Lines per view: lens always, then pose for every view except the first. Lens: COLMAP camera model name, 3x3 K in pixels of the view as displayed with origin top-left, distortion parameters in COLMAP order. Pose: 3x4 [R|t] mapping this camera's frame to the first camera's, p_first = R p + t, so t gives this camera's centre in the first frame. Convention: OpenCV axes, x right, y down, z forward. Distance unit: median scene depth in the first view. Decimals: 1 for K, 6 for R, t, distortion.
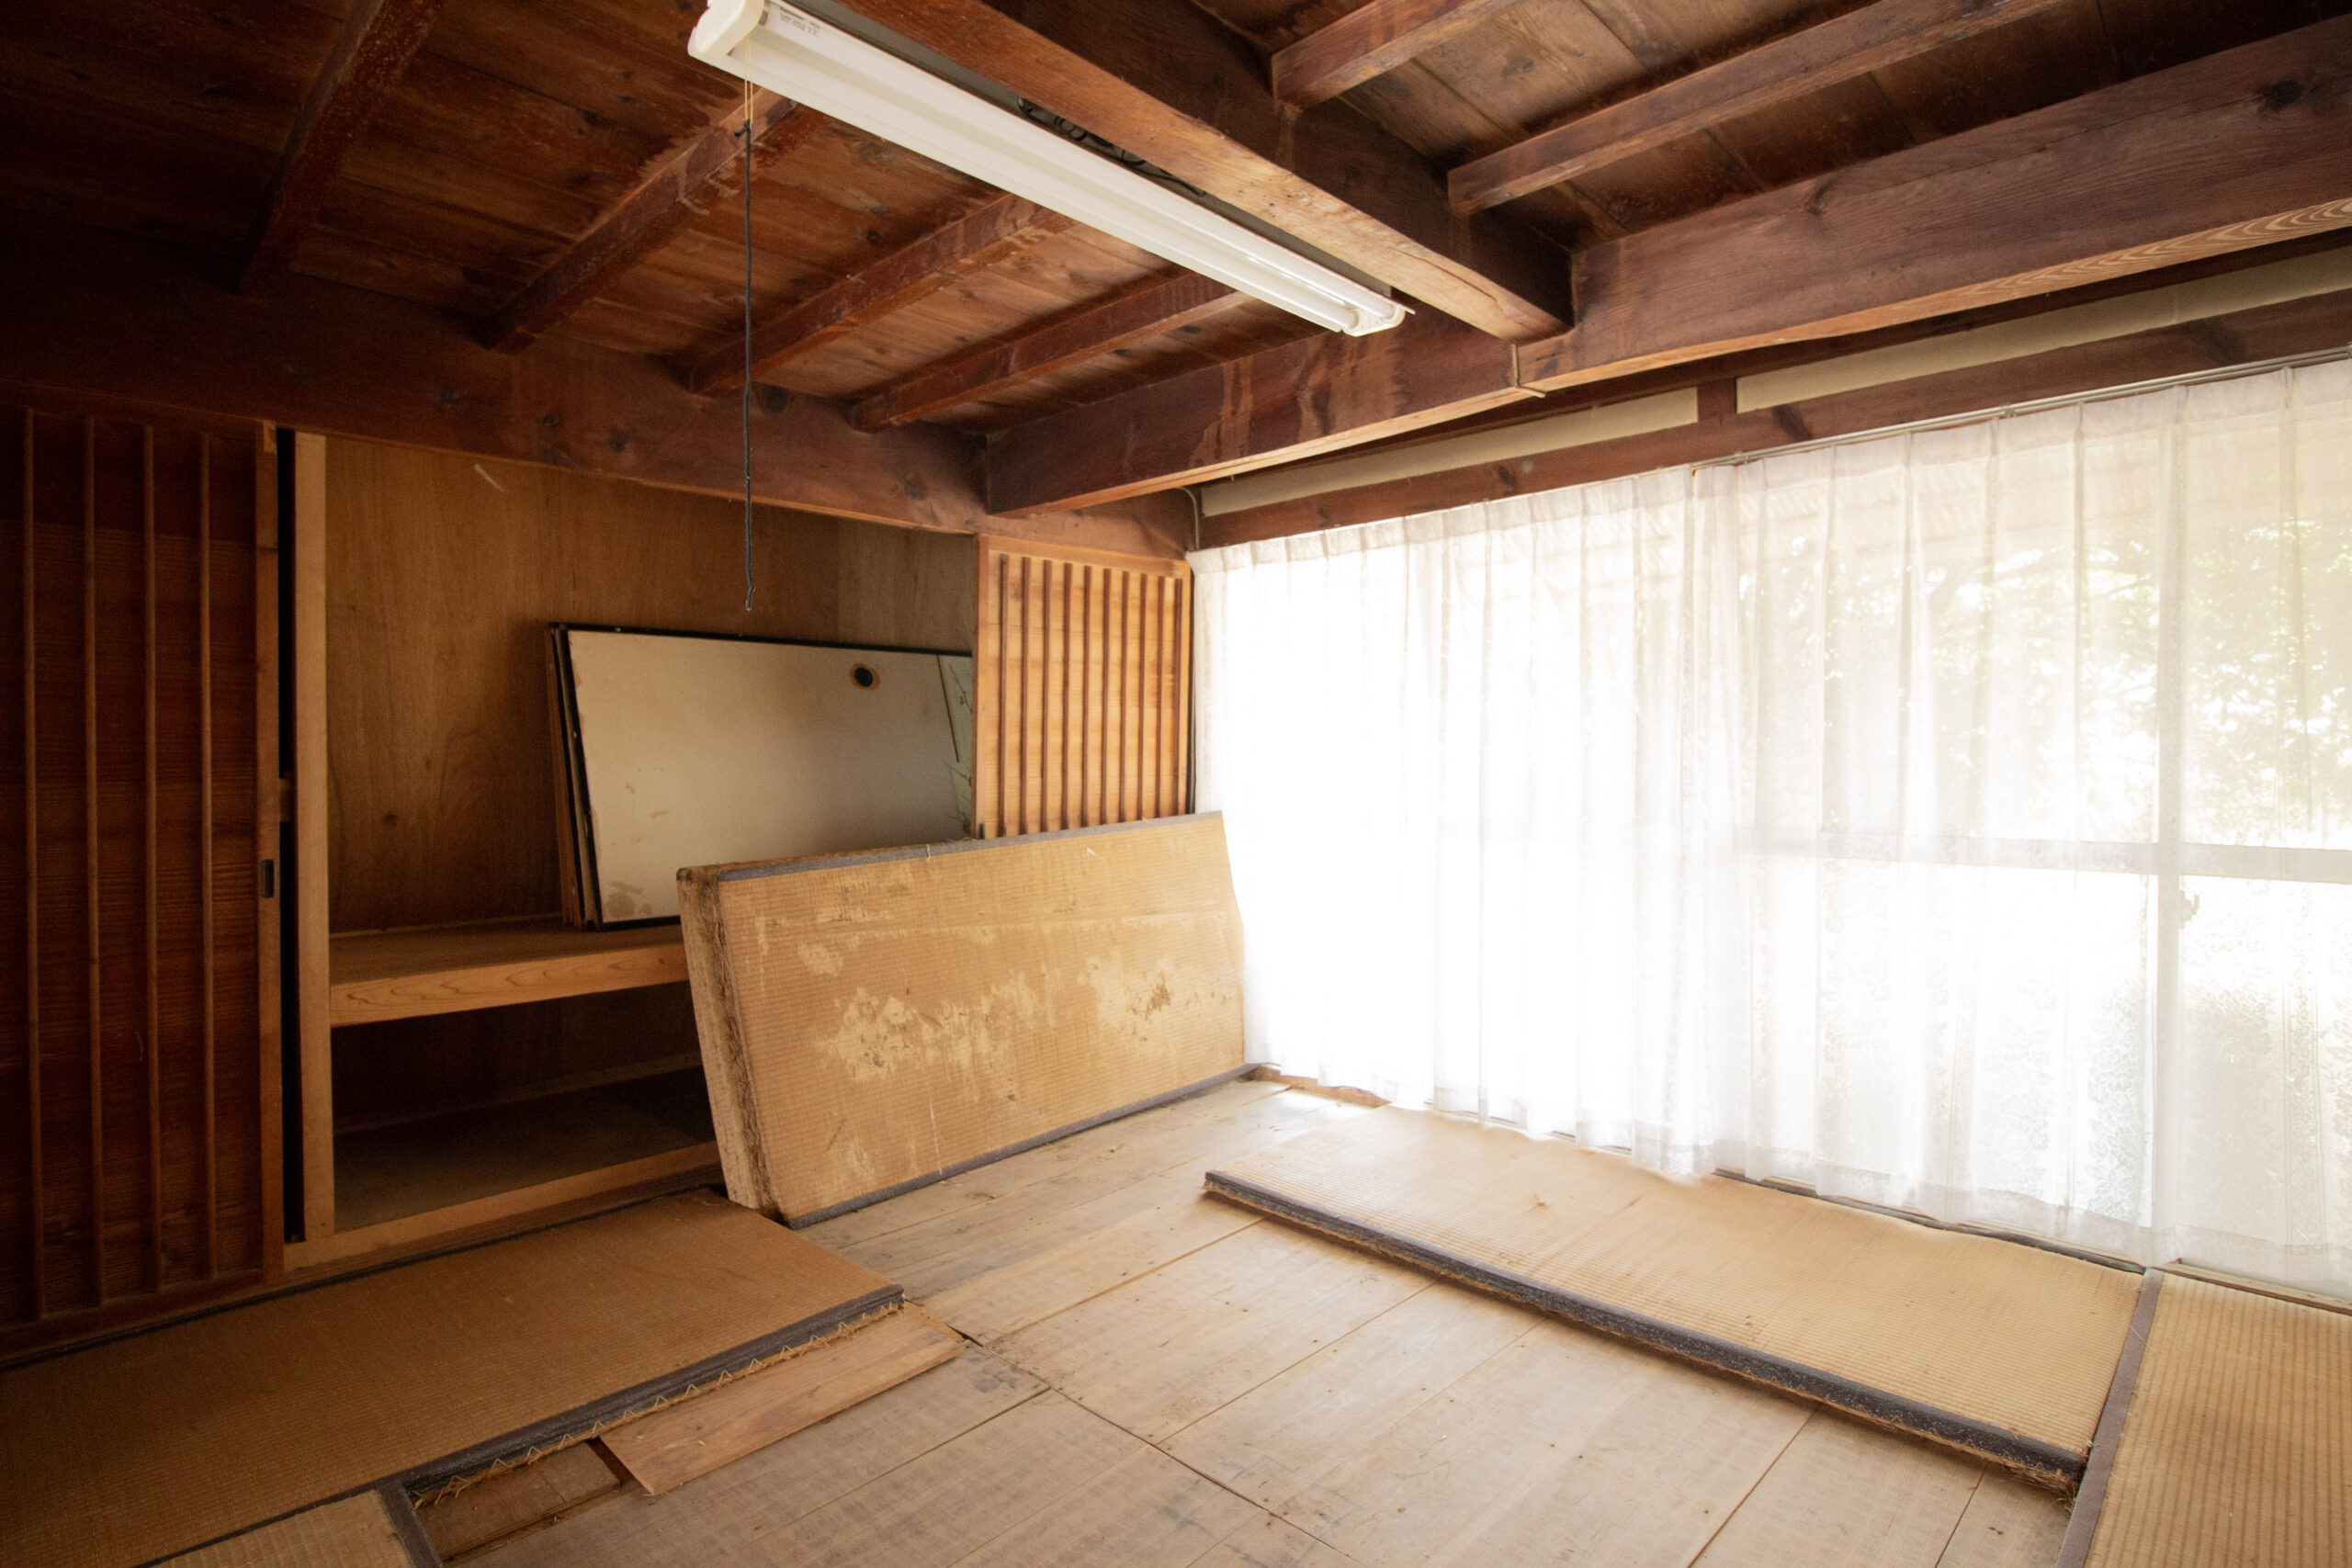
lens RADIAL K [[1201.9, 0, 1172.7], [0, 1201.9, 777.4], [0, 0, 1]] dist [-0.018804, -0.001331]
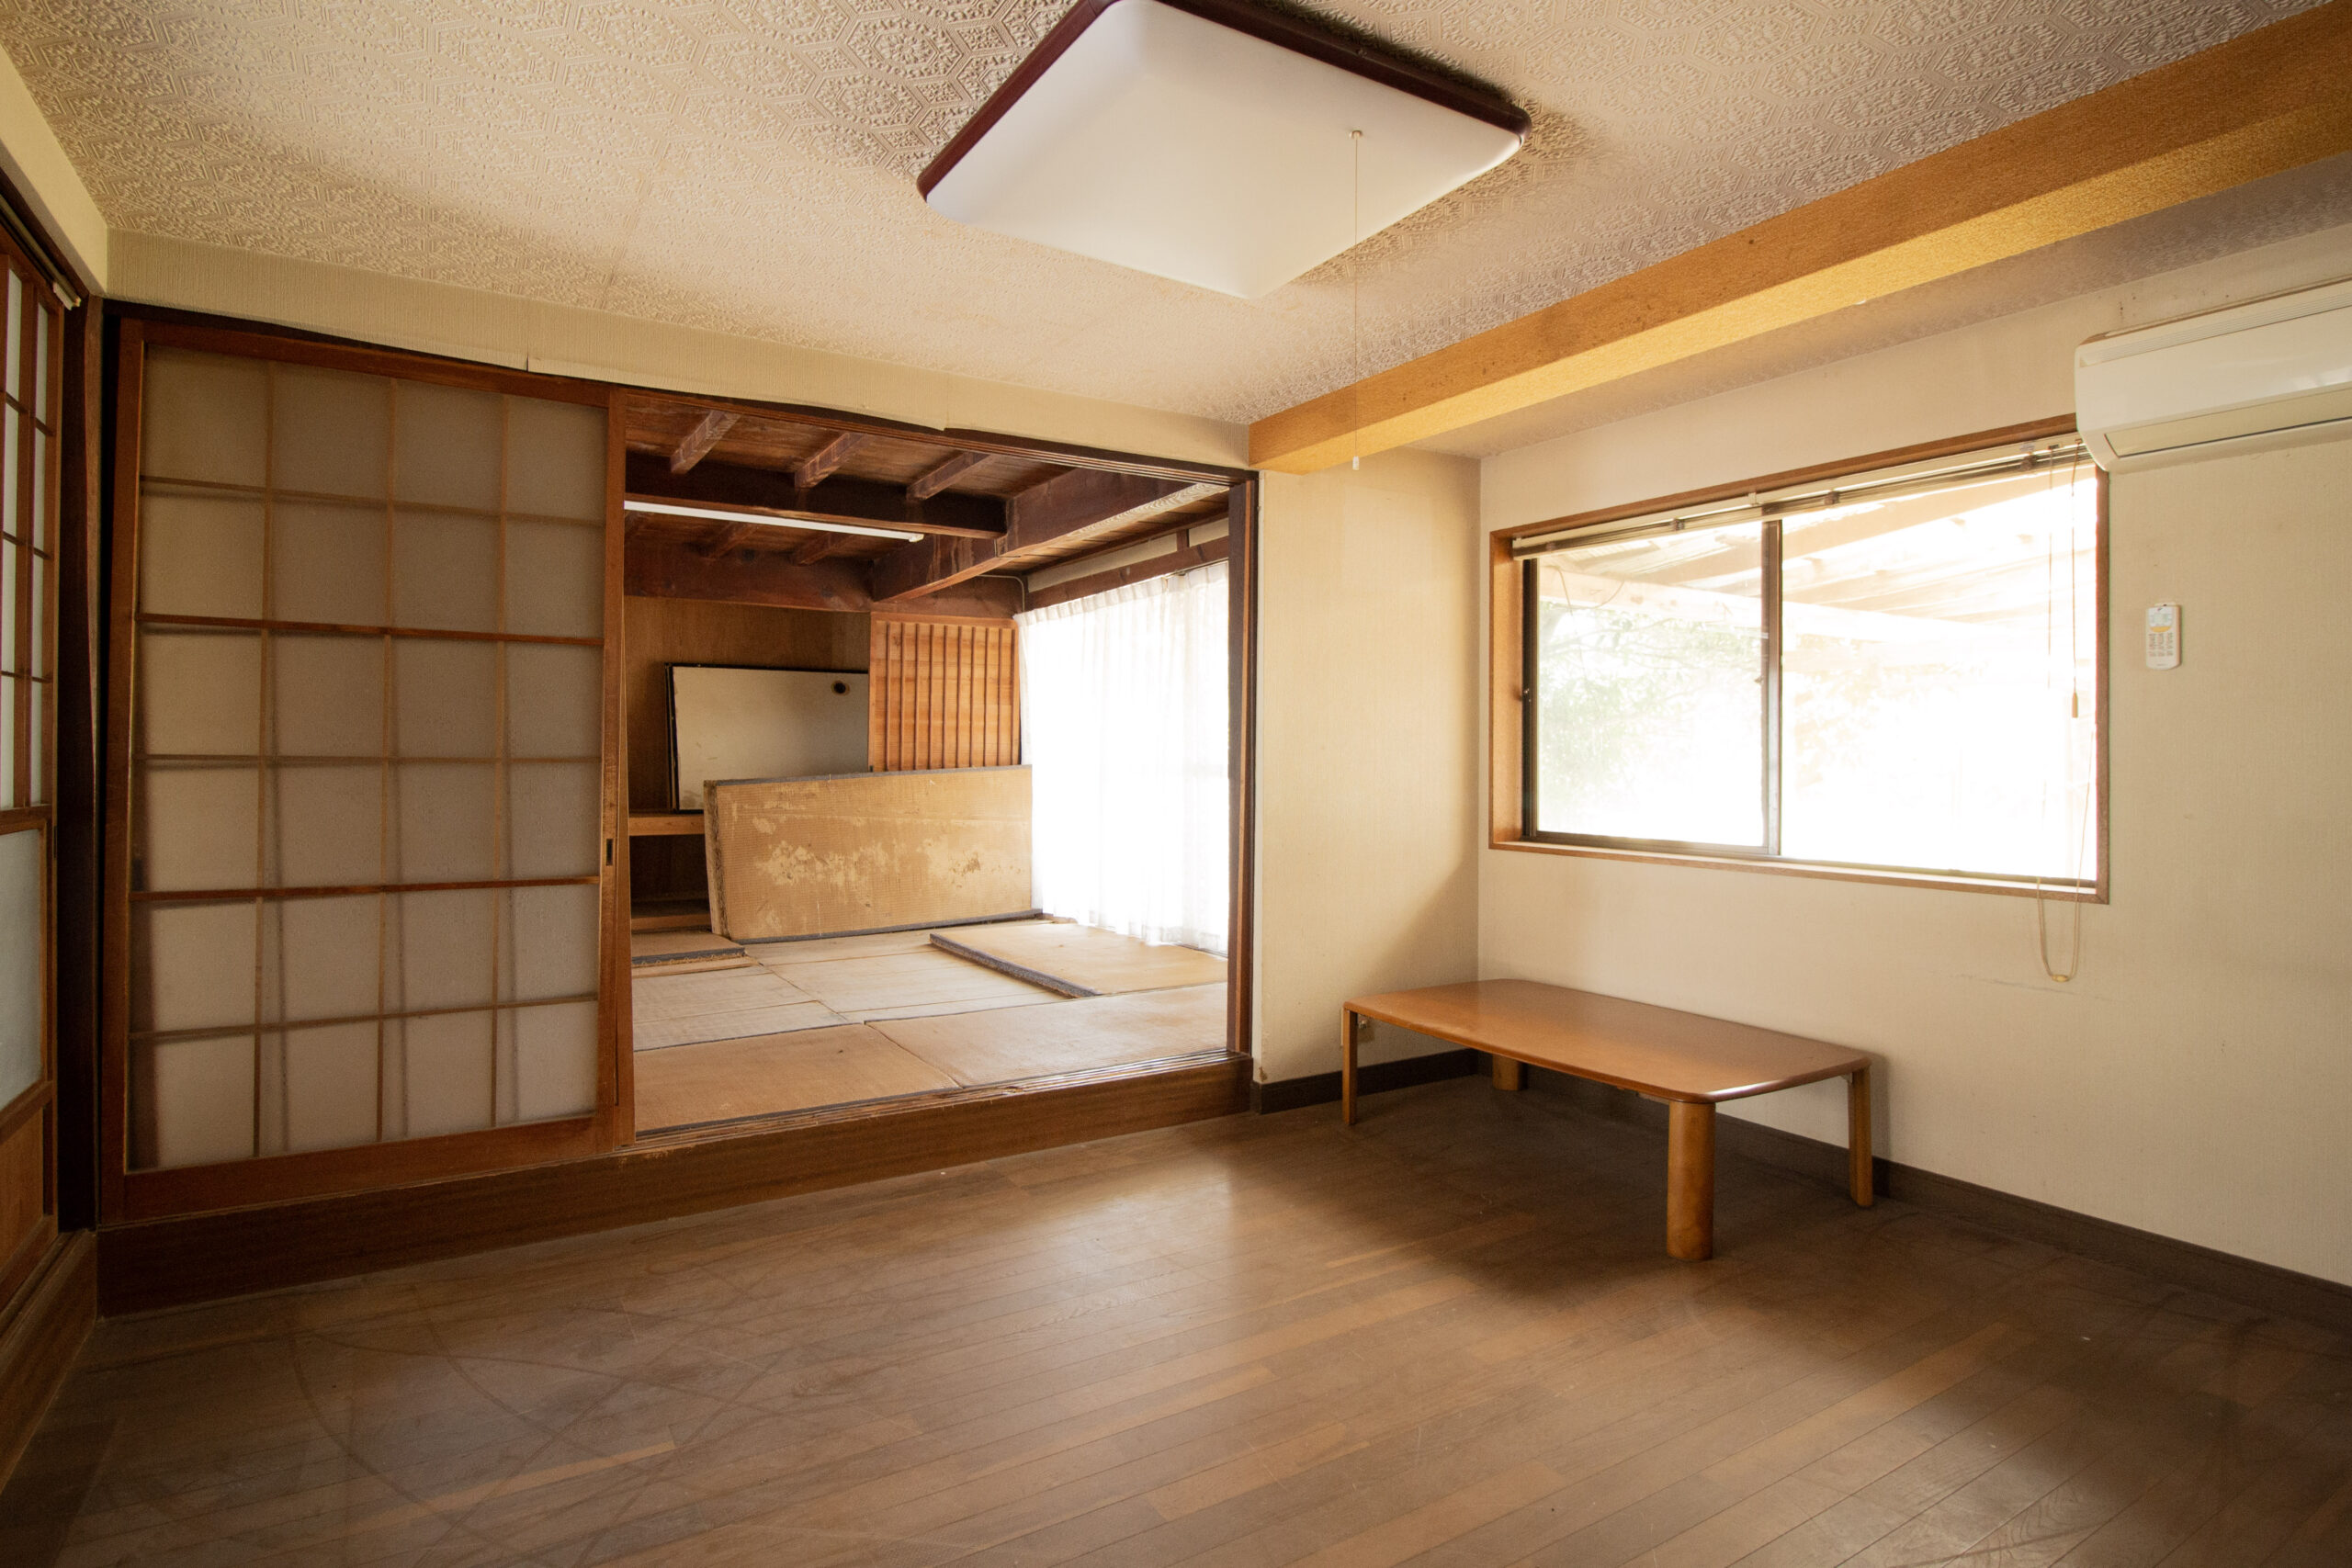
lens RADIAL K [[1201.9, 0, 1180.0], [0, 1201.9, 760.4], [0, 0, 1]] dist [-0.018804, -0.001331]
pose [[0.972835, 0.004633, -0.231453, 0.789894], [-0.008641, 0.999830, -0.016310, 0.060016], [0.231338, 0.017867, 0.972709, -0.757271]]
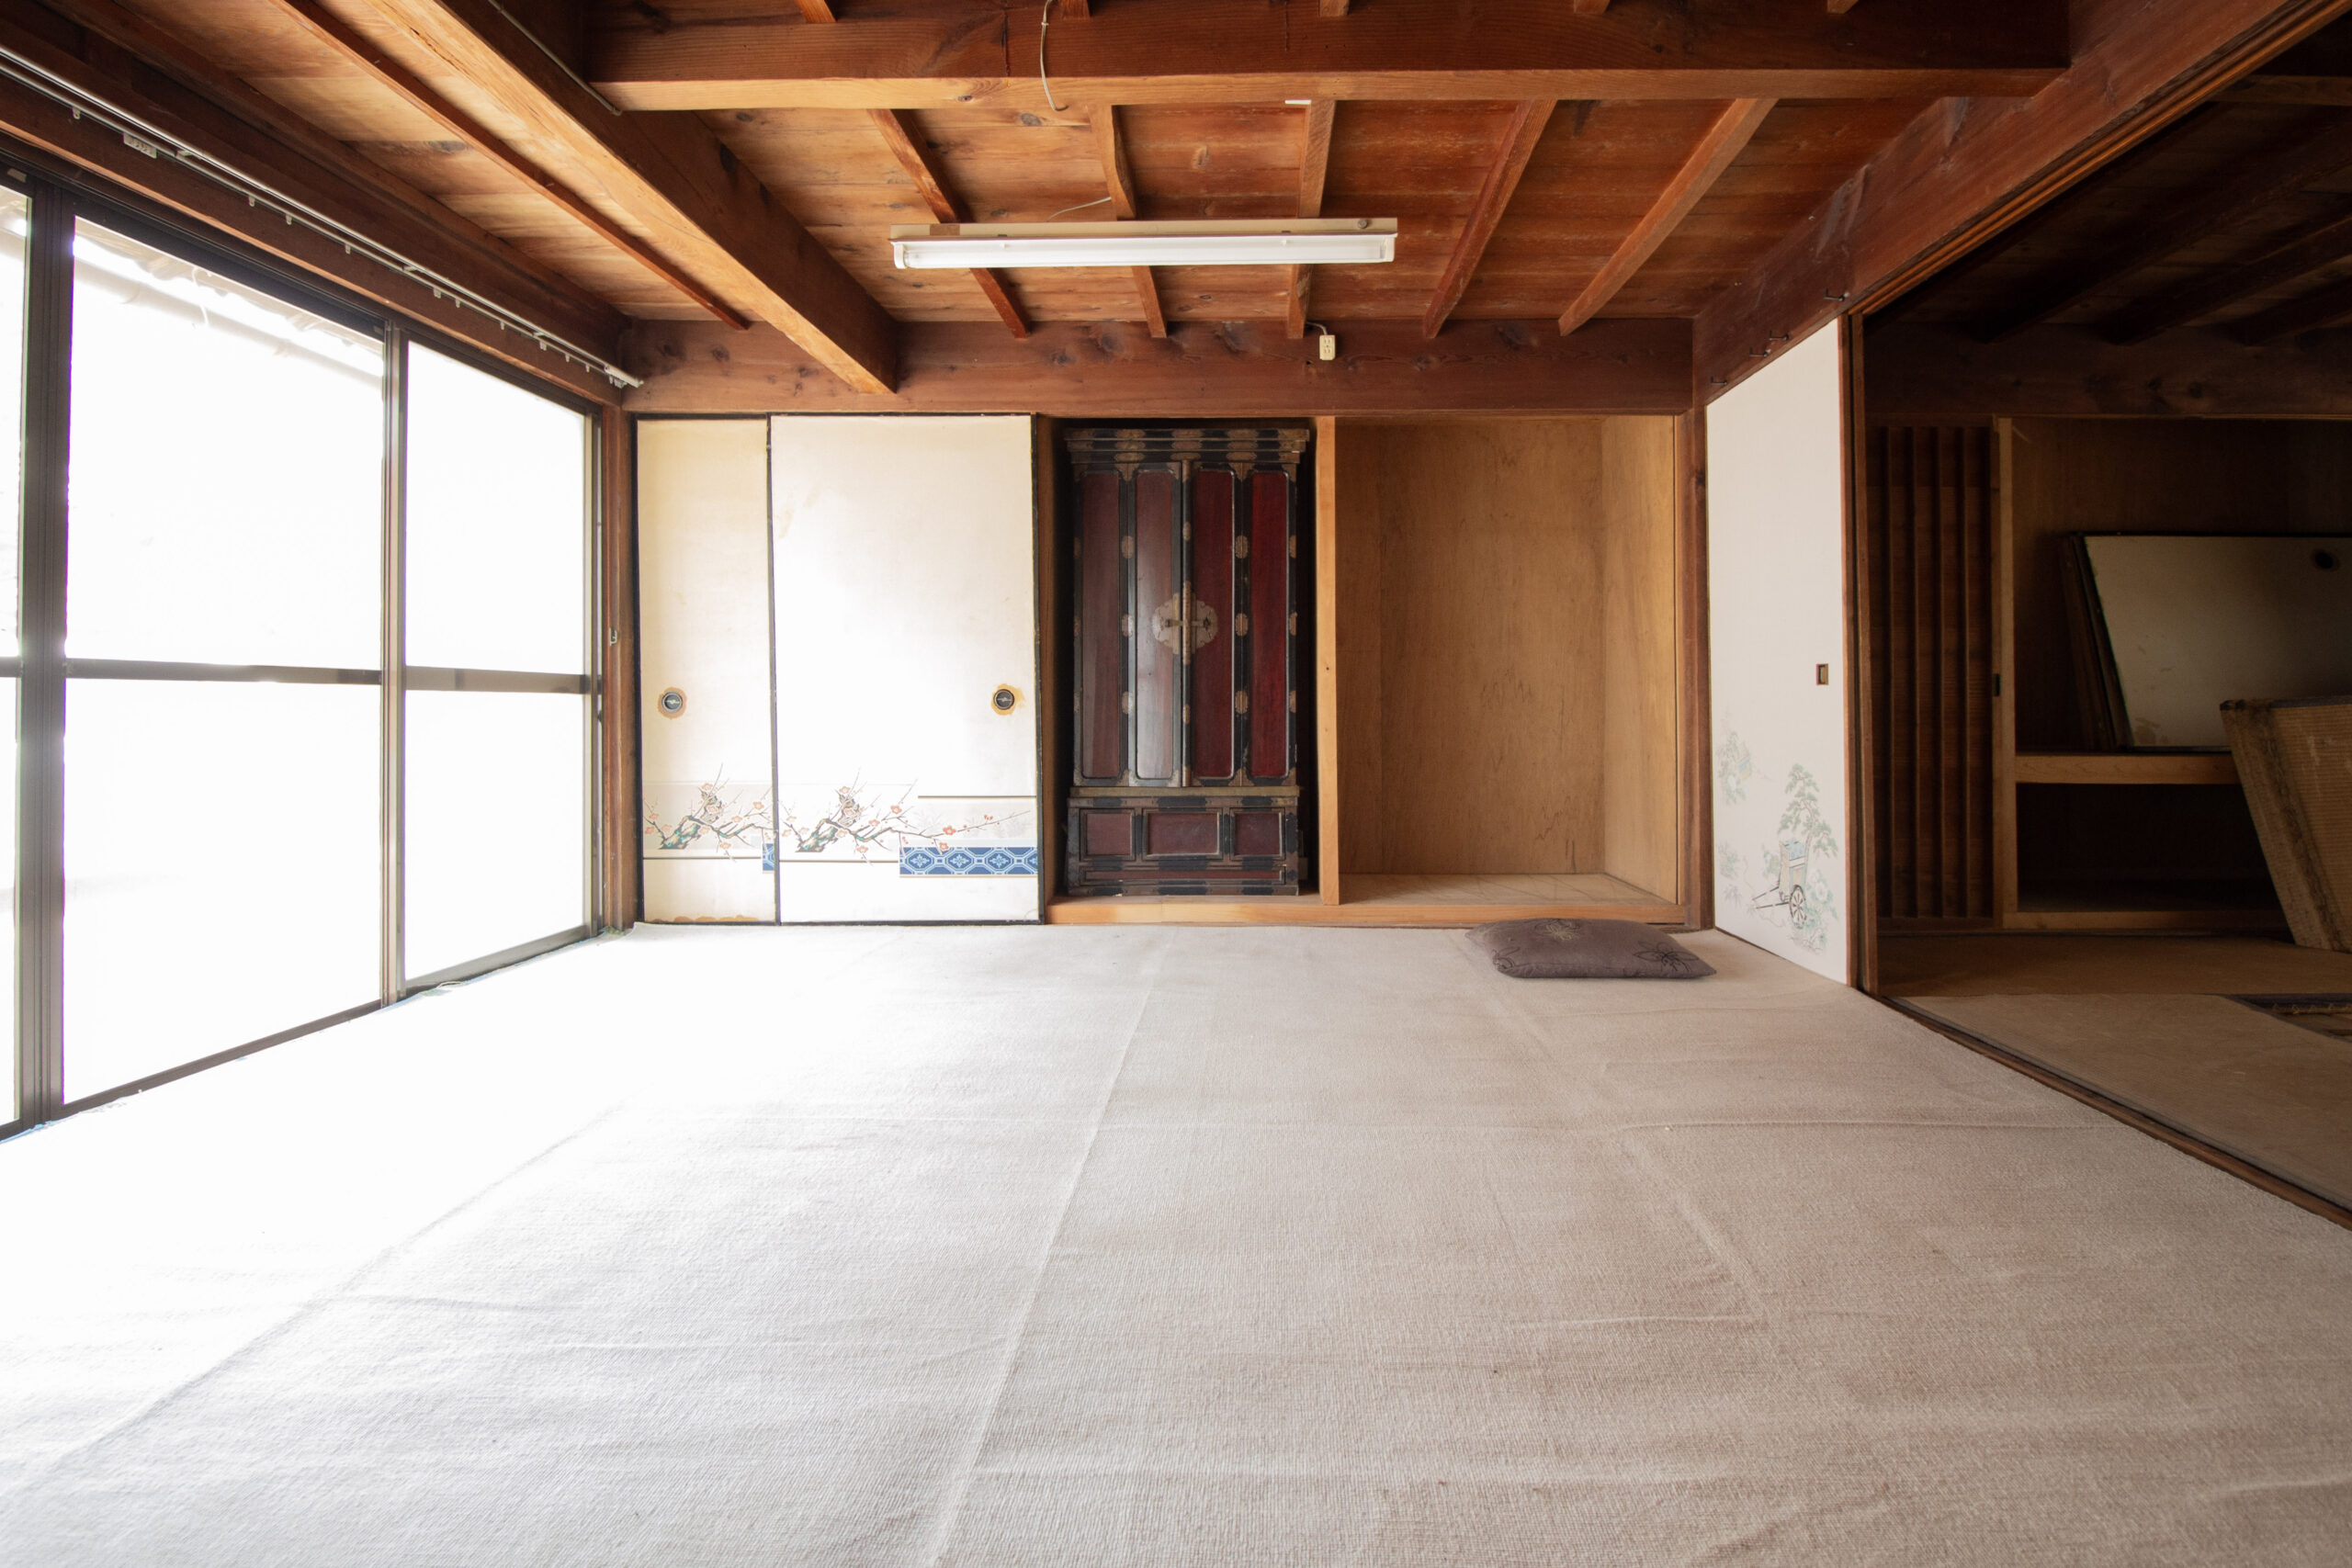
lens RADIAL K [[1201.9, 0, 1215.4], [0, 1201.9, 691.5], [0, 0, 1]] dist [-0.018804, -0.001331]
pose [[0.684139, -0.010131, -0.729281, -0.195620], [-0.014766, 0.999506, -0.027736, 0.106572], [0.729202, 0.029744, 0.683652, -0.647327]]
